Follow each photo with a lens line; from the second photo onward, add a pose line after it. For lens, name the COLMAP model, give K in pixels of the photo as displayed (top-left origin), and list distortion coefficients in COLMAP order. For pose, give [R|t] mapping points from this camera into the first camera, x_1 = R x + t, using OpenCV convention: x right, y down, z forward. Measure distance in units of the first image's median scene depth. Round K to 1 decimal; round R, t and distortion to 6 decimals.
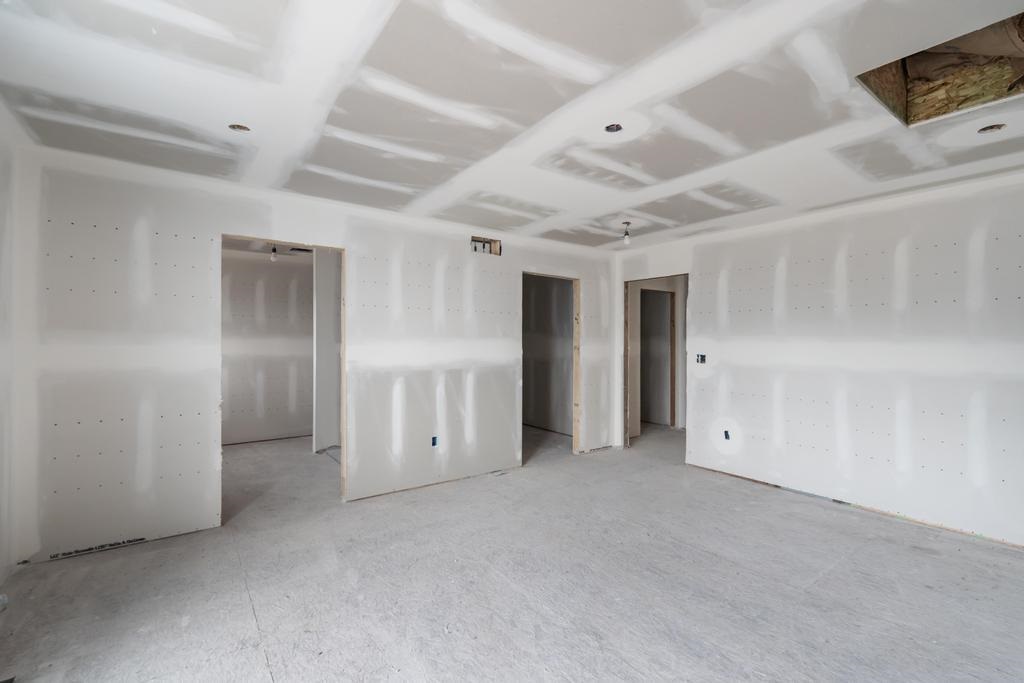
lens RADIAL K [[451.9, 0, 518.1], [0, 451.9, 336.1], [0, 0, 1]] dist [0.001720, 0.000297]
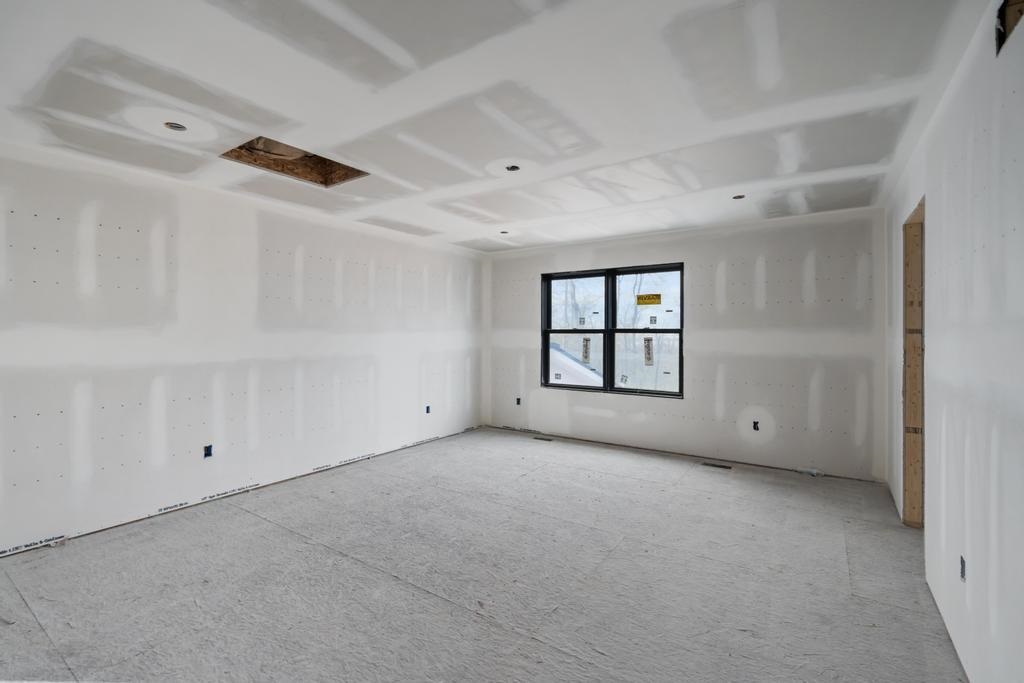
lens RADIAL K [[451.9, 0, 512.3], [0, 451.9, 345.8], [0, 0, 1]] dist [0.001720, 0.000297]
pose [[-0.947181, -0.004613, -0.320667, 0.286900], [-0.004878, 0.999988, 0.000023, 0.025401], [0.320663, 0.001586, -0.947192, 1.028998]]
